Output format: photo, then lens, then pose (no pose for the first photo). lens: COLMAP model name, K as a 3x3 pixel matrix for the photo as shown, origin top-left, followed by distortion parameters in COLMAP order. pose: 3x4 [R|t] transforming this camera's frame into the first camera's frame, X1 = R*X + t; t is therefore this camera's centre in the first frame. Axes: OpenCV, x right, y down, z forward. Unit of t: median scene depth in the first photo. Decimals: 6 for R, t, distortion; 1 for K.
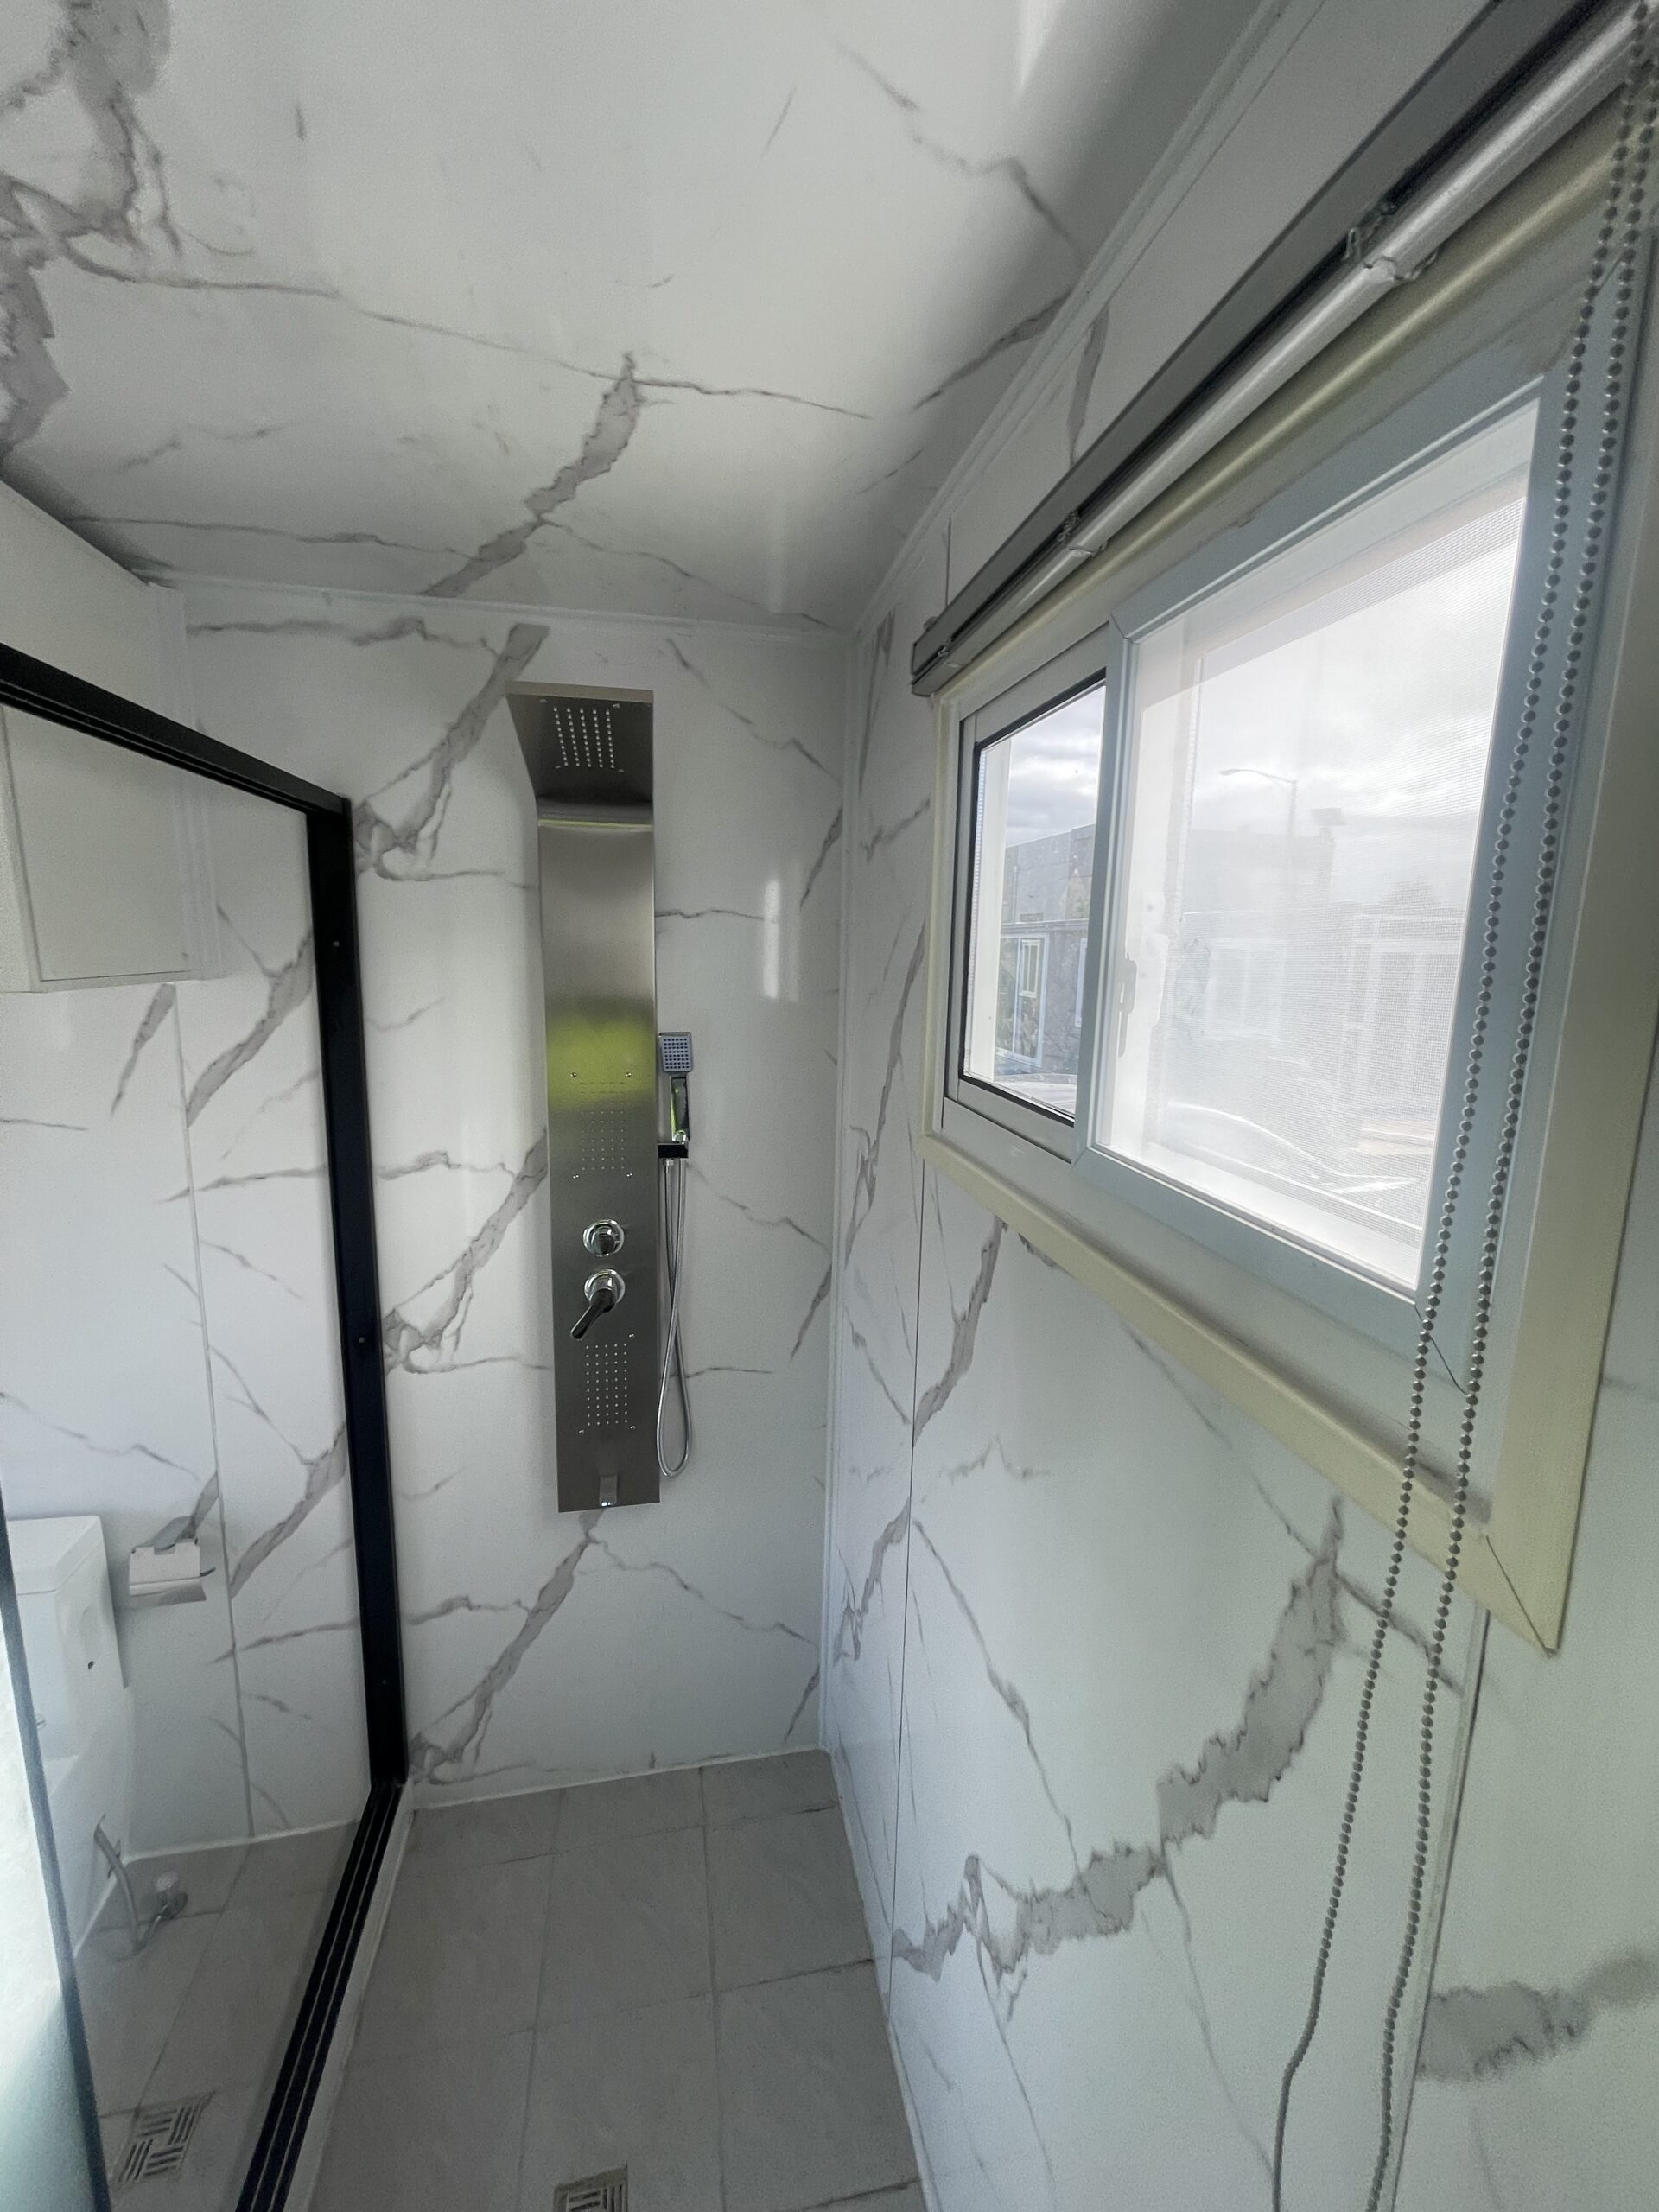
lens RADIAL K [[896.1, 0, 833.6], [0, 896.1, 1098.5], [0, 0, 1]] dist [-0.003580, 0.003144]
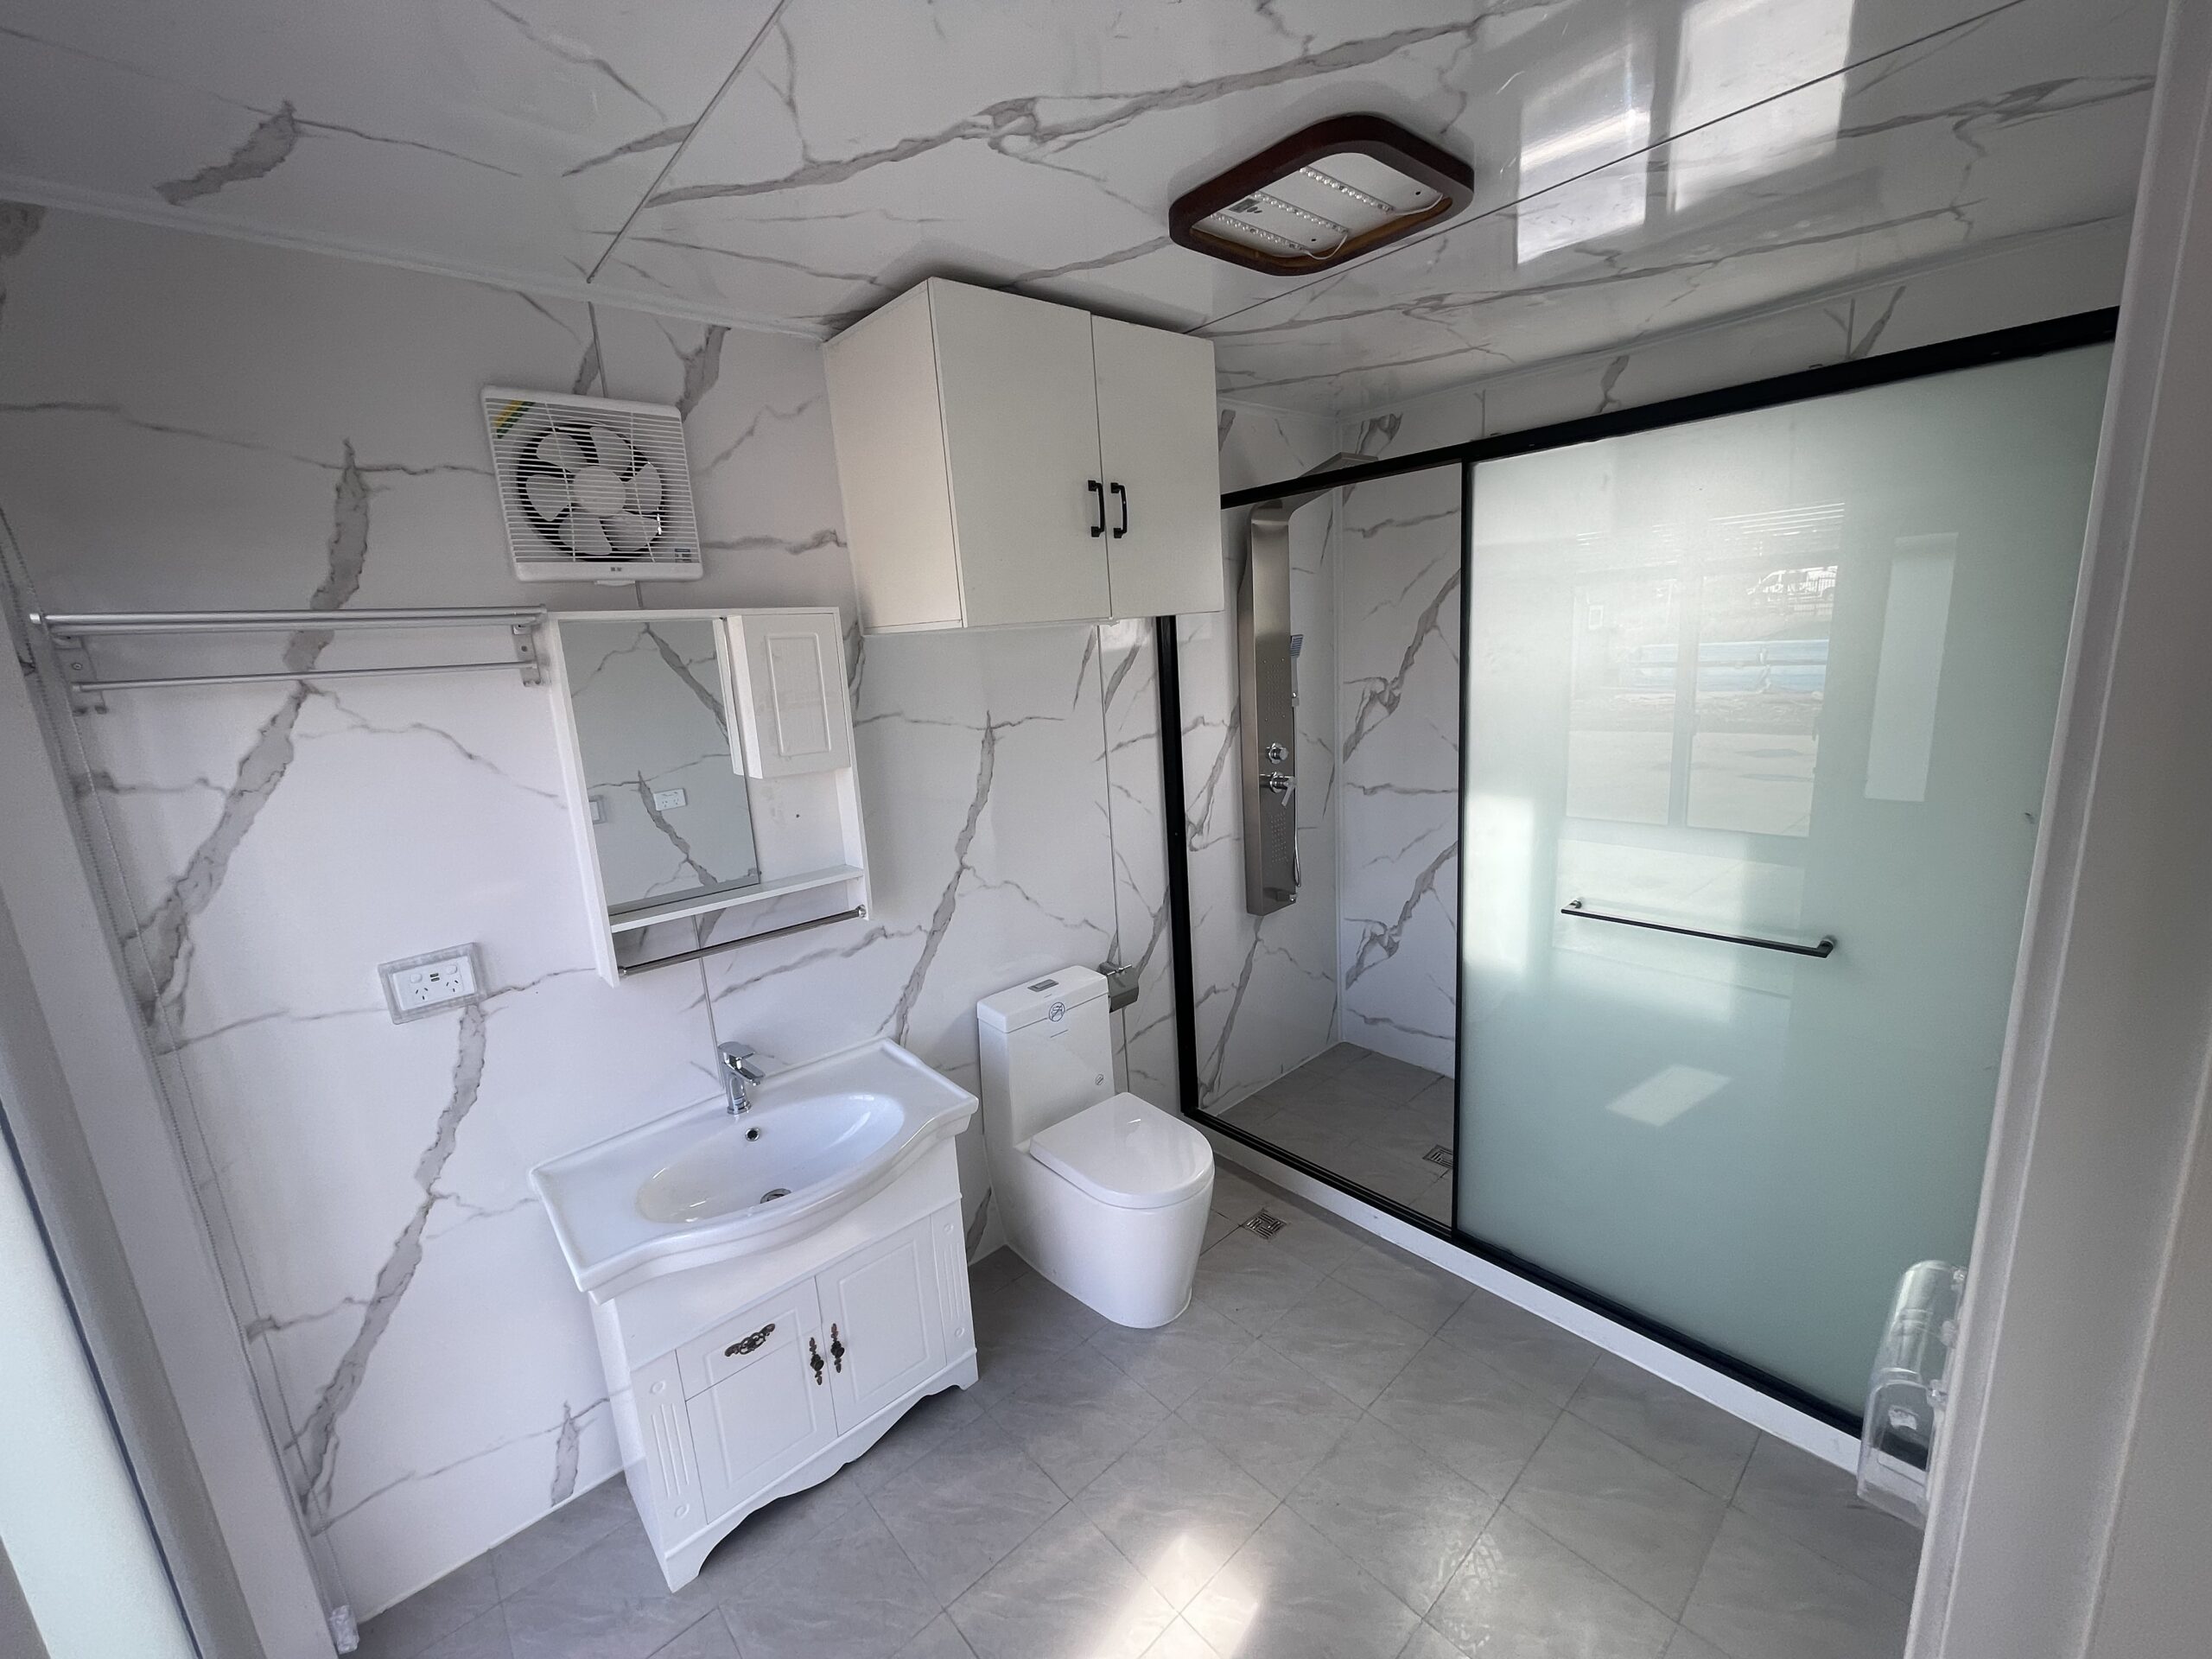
lens RADIAL K [[896.1, 0, 1090.4], [0, 896.1, 833.3], [0, 0, 1]] dist [-0.003580, 0.003144]
pose [[0.859694, -0.185937, 0.475767, -1.444257], [0.167516, 0.982513, 0.081284, 0.102566], [-0.482561, 0.009819, 0.875807, -0.394441]]
